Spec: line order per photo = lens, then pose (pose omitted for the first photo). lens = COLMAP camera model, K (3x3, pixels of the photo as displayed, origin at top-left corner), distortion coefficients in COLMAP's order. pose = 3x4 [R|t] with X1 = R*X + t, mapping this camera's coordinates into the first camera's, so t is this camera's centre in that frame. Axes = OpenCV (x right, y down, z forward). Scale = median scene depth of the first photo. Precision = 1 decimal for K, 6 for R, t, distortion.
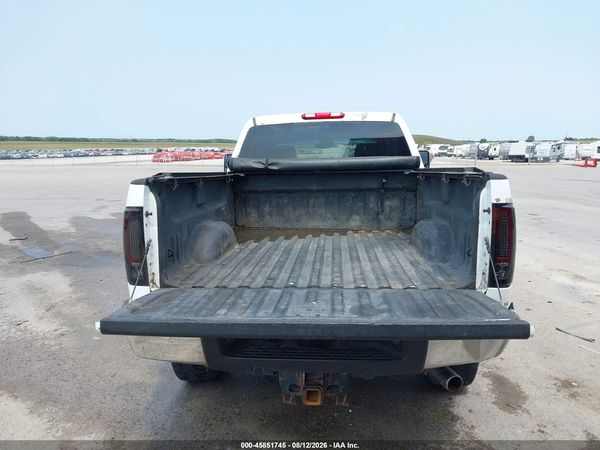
lens RADIAL K [[467.2, 0, 300.0], [0, 467.2, 235.7], [0, 0, 1]] dist [0.046434, -0.069109]
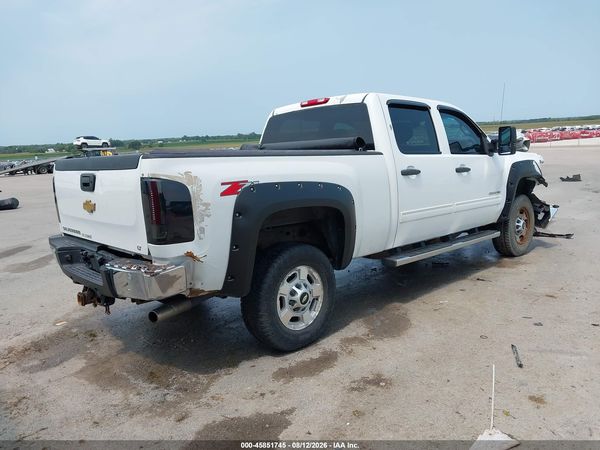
lens RADIAL K [[467.2, 0, 300.0], [0, 467.2, 235.7], [0, 0, 1]] dist [0.046434, -0.069109]
pose [[0.742130, 0.100607, -0.662663, 0.788213], [-0.077865, 0.994917, 0.063847, -0.012921], [0.665718, 0.004215, 0.746192, 0.159822]]
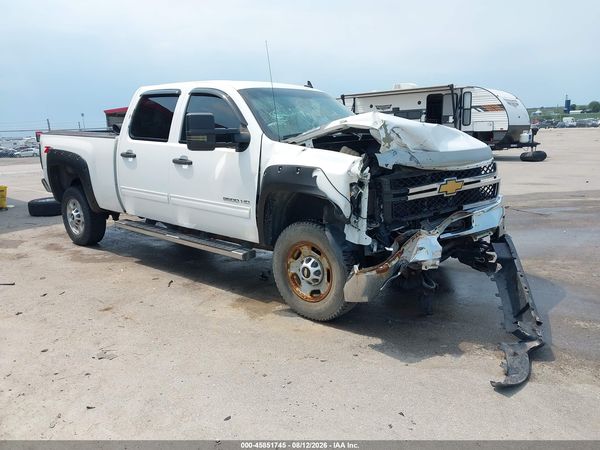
lens RADIAL K [[467.2, 0, 300.0], [0, 467.2, 235.7], [0, 0, 1]] dist [0.046434, -0.069109]
pose [[-0.581705, 0.220106, -0.783053, 1.010979], [-0.101212, 0.935624, 0.338178, -0.361141], [0.807078, 0.275975, -0.521980, 2.104997]]
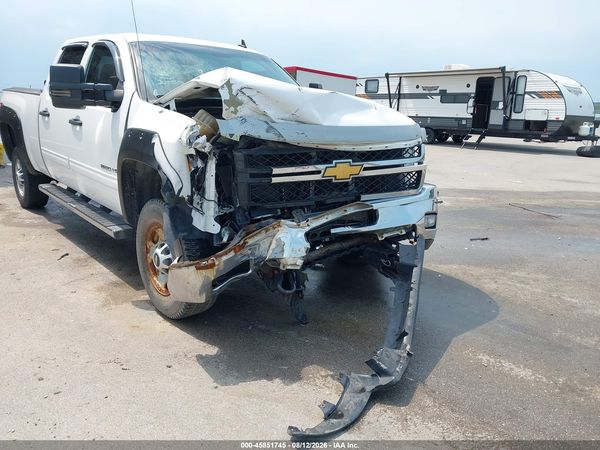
lens RADIAL K [[464.1, 0, 301.3], [0, 464.1, 233.4], [0, 0, 1]] dist [0.047076, -0.047256]
pose [[-0.689558, 0.193357, -0.697942, 0.685317], [-0.136196, 0.911886, 0.387188, -0.354927], [0.711309, 0.362046, -0.602463, 2.263988]]
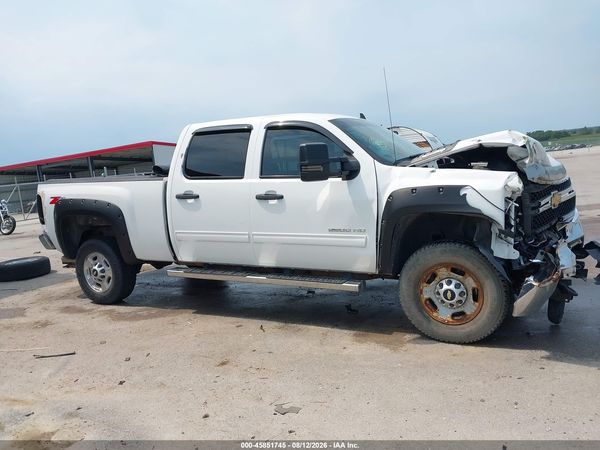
lens RADIAL K [[467.2, 0, 300.0], [0, 467.2, 235.7], [0, 0, 1]] dist [0.046434, -0.069109]
pose [[-0.392584, 0.183055, -0.901315, 1.190289], [-0.070432, 0.971131, 0.227912, -0.282974], [0.917015, 0.152956, -0.368358, 1.729616]]
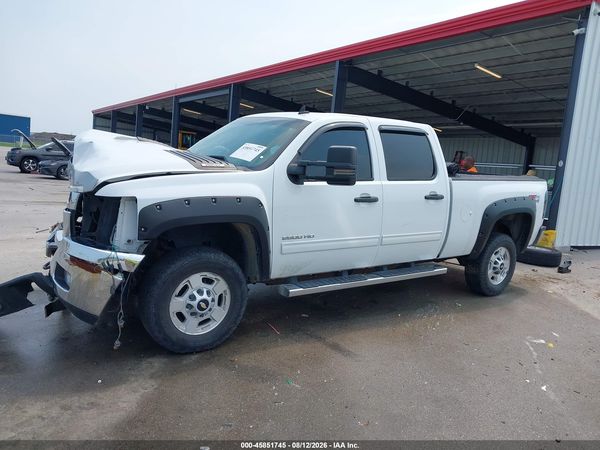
lens RADIAL K [[489.8, 0, 300.0], [0, 489.8, 225.0], [0, 0, 1]] dist [0.054500, -0.081151]
pose [[-0.652702, -0.148626, 0.742893, -0.848525], [0.050145, 0.969943, 0.238108, -0.333521], [-0.755953, 0.192666, -0.625631, 2.117648]]
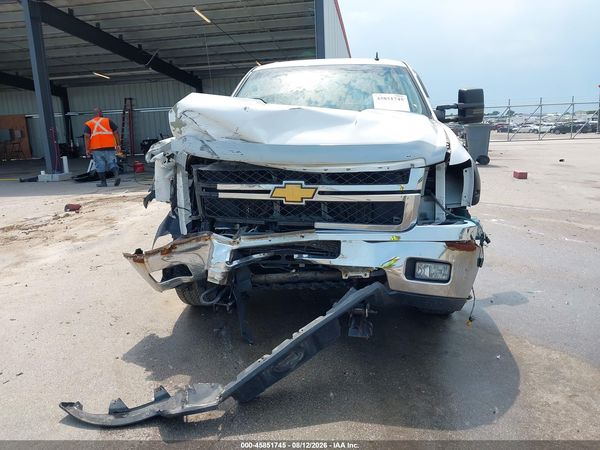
lens RADIAL K [[467.2, 0, 300.0], [0, 467.2, 235.7], [0, 0, 1]] dist [0.046434, -0.069109]
pose [[-0.998123, 0.028593, 0.054152, 0.081178], [0.048341, 0.910752, 0.410114, -0.389445], [-0.037593, 0.411962, -0.910425, 2.469049]]
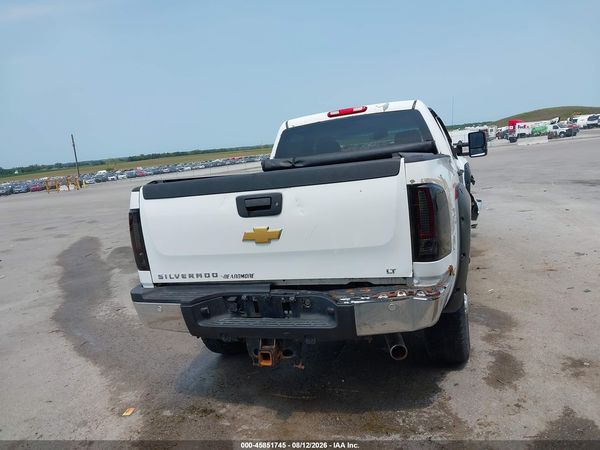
lens RADIAL K [[467.2, 0, 300.0], [0, 467.2, 235.7], [0, 0, 1]] dist [0.046434, -0.069109]
pose [[0.960529, -0.049620, -0.273718, 0.225735], [0.052541, 0.998613, 0.003349, 0.015925], [0.273172, -0.017598, 0.961804, -0.057278]]
